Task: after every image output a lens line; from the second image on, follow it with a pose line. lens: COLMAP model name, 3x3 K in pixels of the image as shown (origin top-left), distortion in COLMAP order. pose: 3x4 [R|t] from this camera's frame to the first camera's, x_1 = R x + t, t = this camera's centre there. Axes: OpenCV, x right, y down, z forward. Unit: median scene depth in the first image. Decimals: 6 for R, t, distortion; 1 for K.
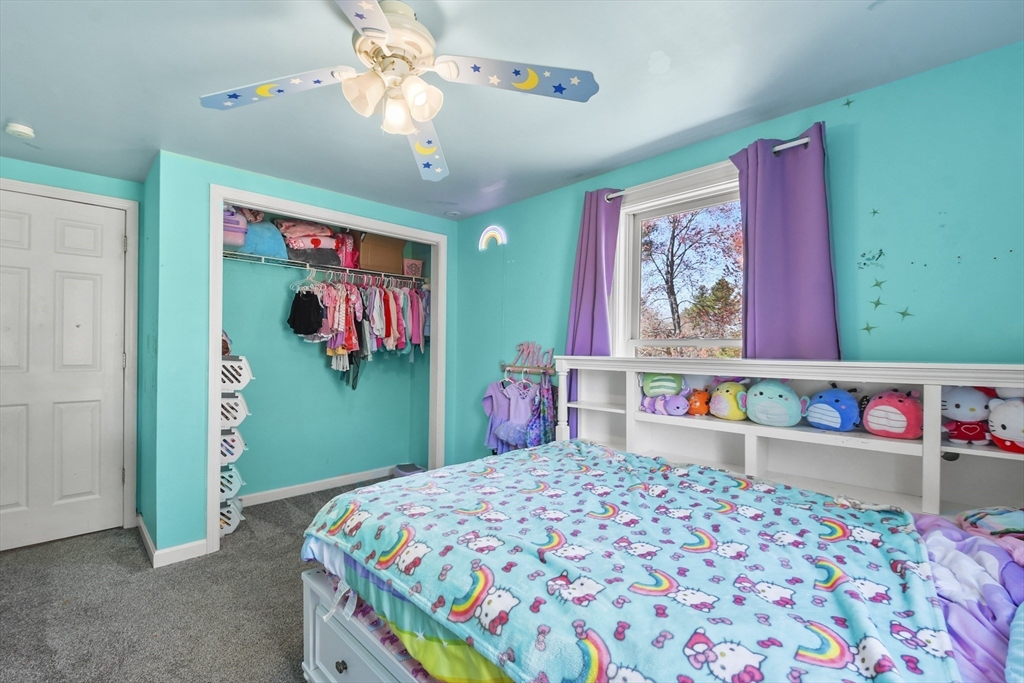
lens RADIAL K [[443.2, 0, 505.4], [0, 443.2, 343.6], [0, 0, 1]] dist [0.001732, -0.011113]
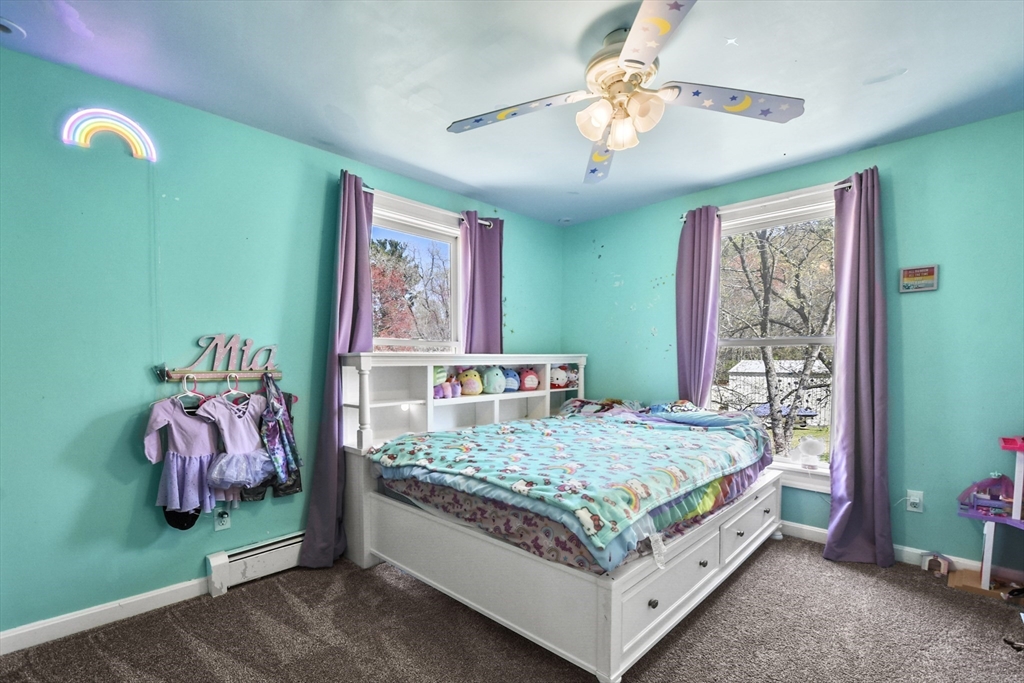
lens RADIAL K [[460.0, 0, 508.6], [0, 460.0, 347.1], [0, 0, 1]] dist [0.052240, -0.031904]
pose [[-0.013187, 0.027526, 0.999534, -1.052608], [-0.001896, 0.999619, -0.027554, 0.056533], [-0.999911, -0.002259, -0.013130, 0.930923]]
